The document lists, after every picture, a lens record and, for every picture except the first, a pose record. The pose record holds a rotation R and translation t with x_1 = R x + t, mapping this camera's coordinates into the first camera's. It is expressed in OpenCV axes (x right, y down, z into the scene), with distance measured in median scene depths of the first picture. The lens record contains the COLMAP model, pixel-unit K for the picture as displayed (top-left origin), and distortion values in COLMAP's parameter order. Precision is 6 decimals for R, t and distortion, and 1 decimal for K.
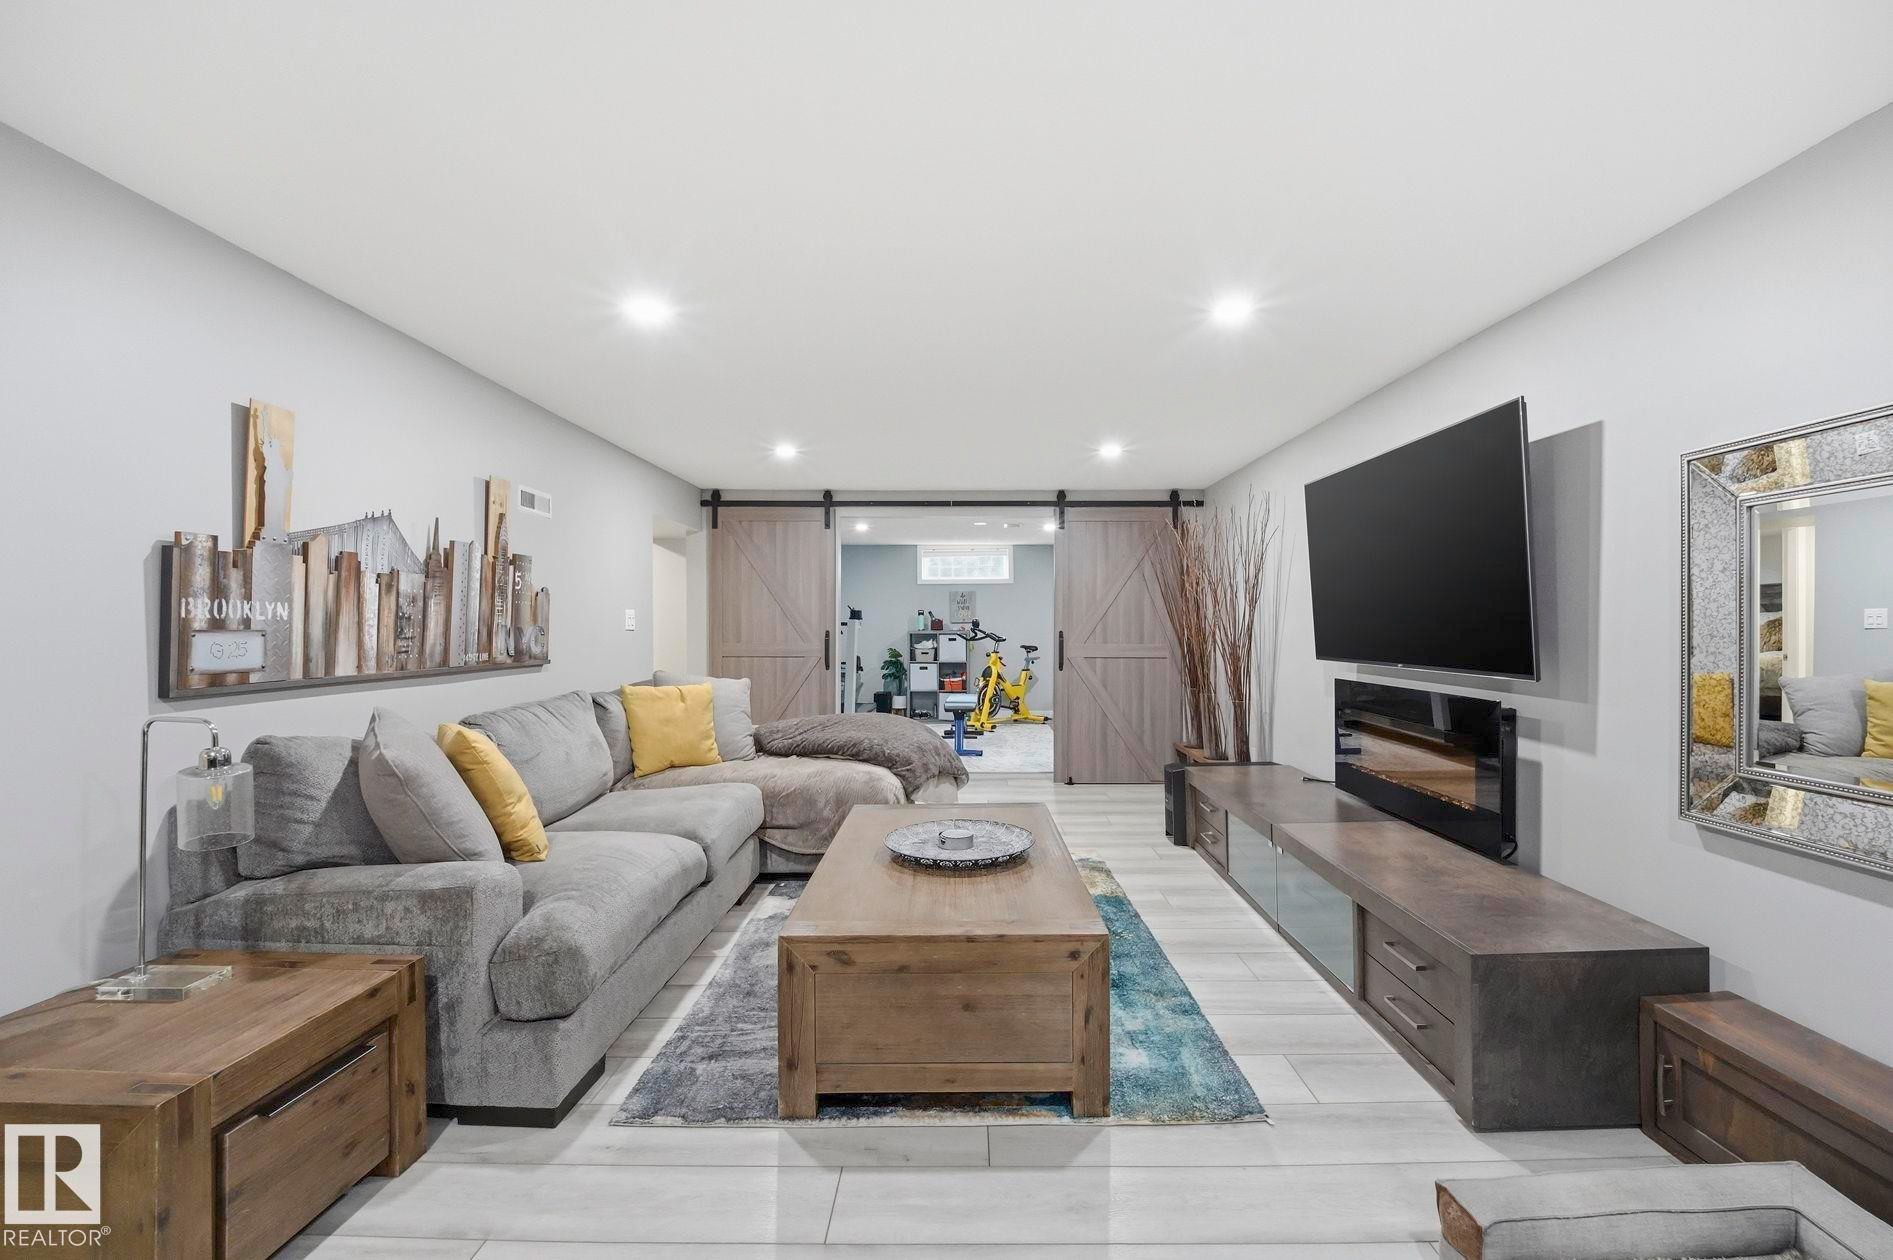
lens RADIAL K [[817.8, 0, 949.8], [0, 817.8, 623.4], [0, 0, 1]] dist [0.000048, 0.000003]
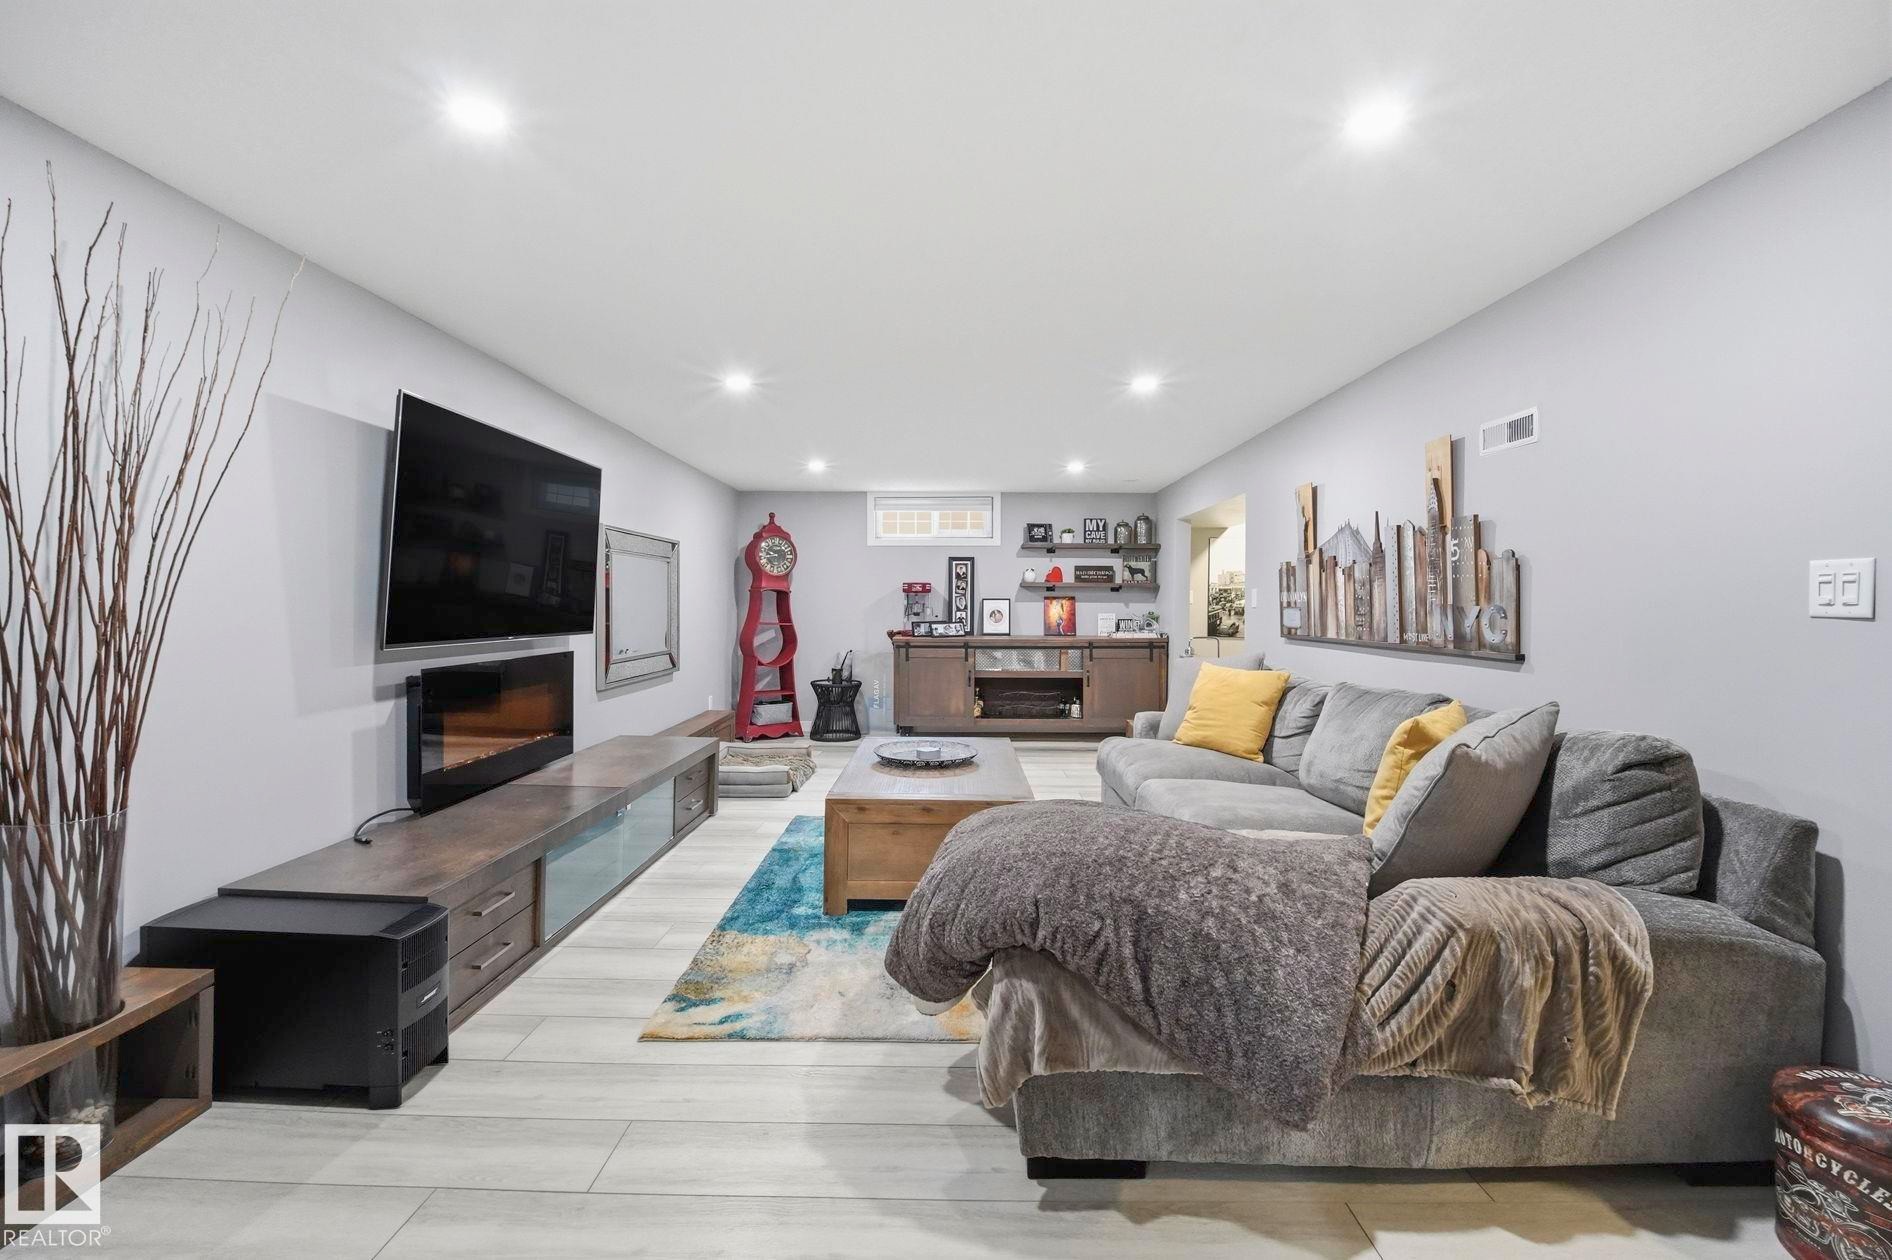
lens RADIAL K [[817.4, 0, 946.2], [0, 817.4, 624.3], [0, 0, 1]] dist [0.000048, 0.000003]
pose [[-0.999597, -0.004266, 0.028082, -0.053847], [-0.003725, 0.999807, 0.019301, 0.010588], [-0.028159, 0.019188, -0.999419, 2.275380]]
